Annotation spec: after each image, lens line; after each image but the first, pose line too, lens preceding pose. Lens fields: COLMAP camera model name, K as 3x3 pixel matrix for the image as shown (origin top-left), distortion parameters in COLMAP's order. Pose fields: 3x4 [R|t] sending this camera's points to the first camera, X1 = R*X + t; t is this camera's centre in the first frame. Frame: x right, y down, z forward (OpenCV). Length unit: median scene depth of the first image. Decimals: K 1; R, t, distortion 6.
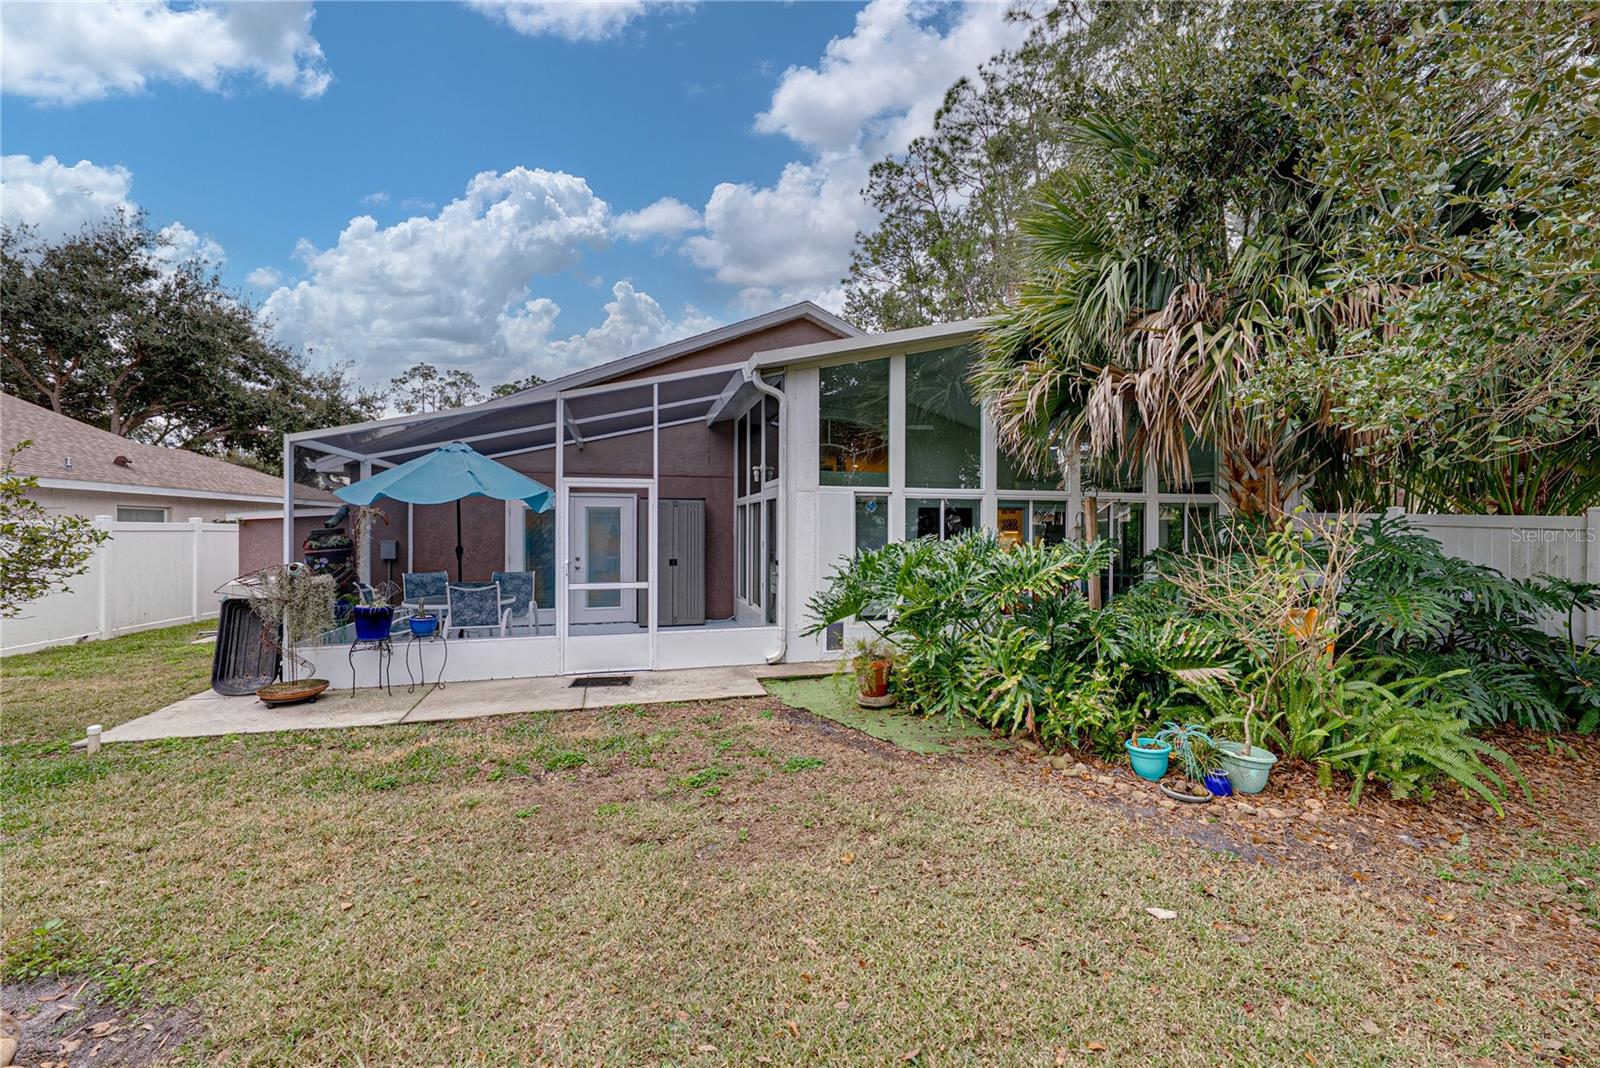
lens RADIAL K [[707.8, 0, 800.0], [0, 707.8, 534.0], [0, 0, 1]] dist [-0.000277, 0.000104]
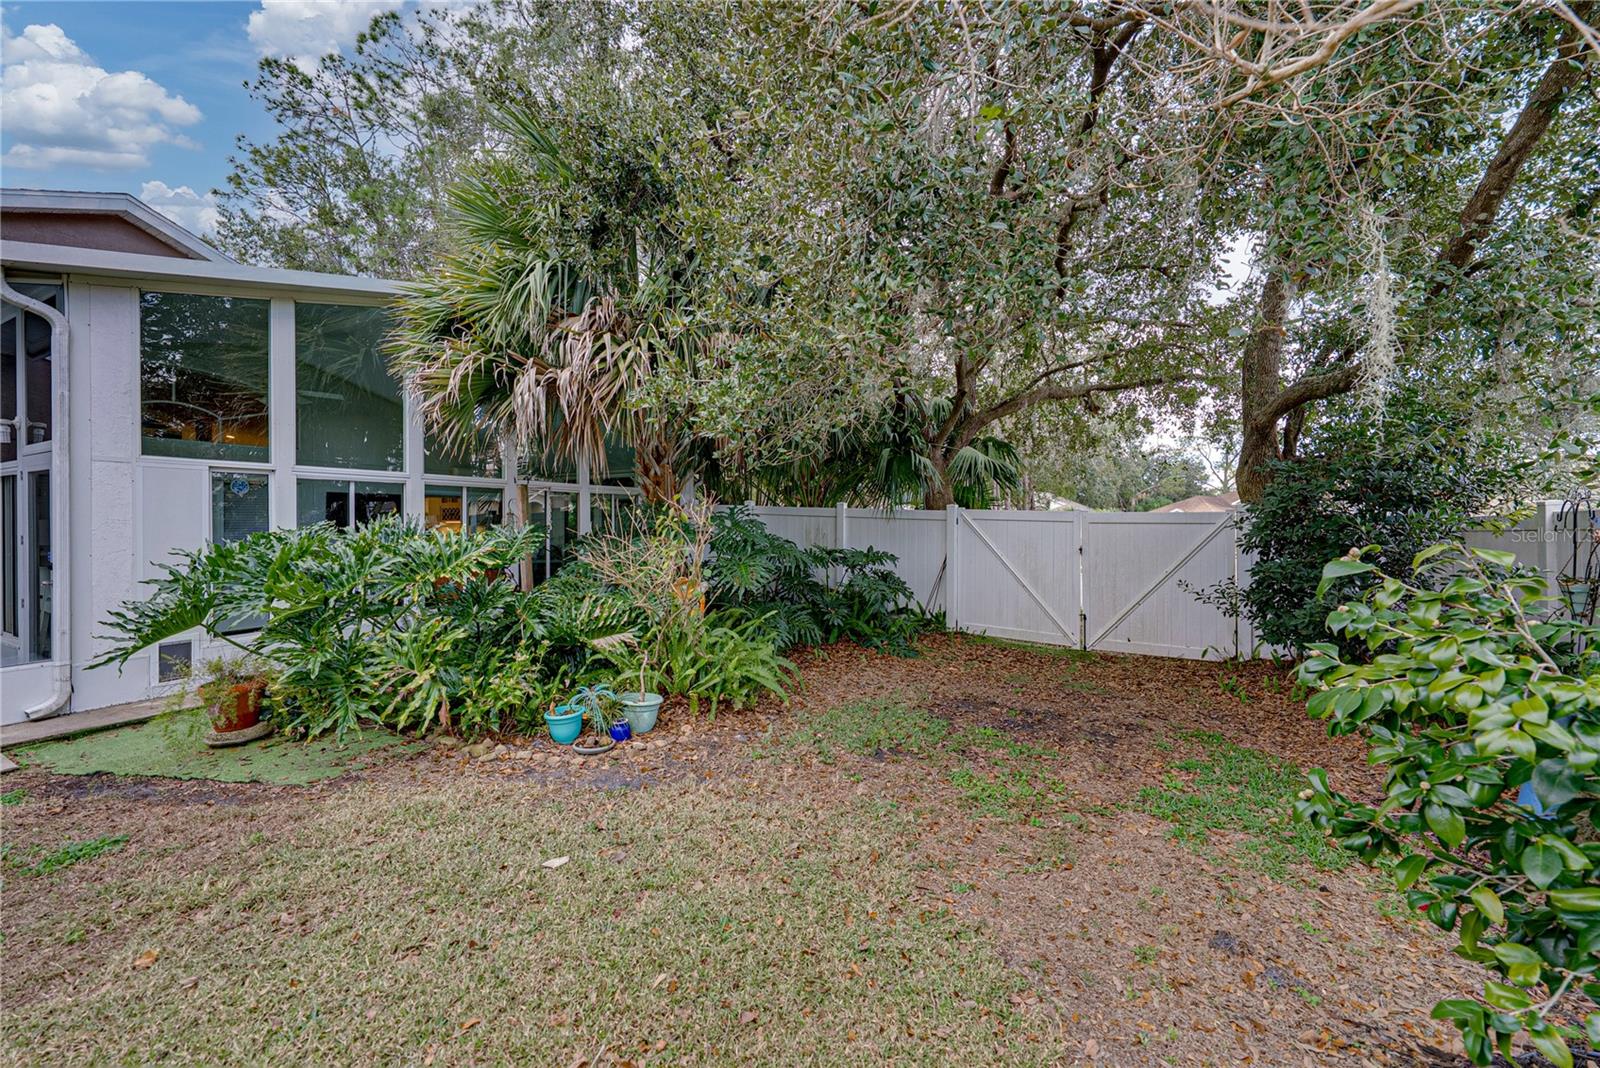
lens RADIAL K [[706.4, 0, 800.6], [0, 706.4, 504.2], [0, 0, 1]] dist [-0.000808, -0.000049]
pose [[0.630669, -0.002363, 0.776049, -0.118584], [-0.003324, 0.999978, 0.005746, -0.027838], [-0.776045, -0.006203, 0.630647, 0.035022]]
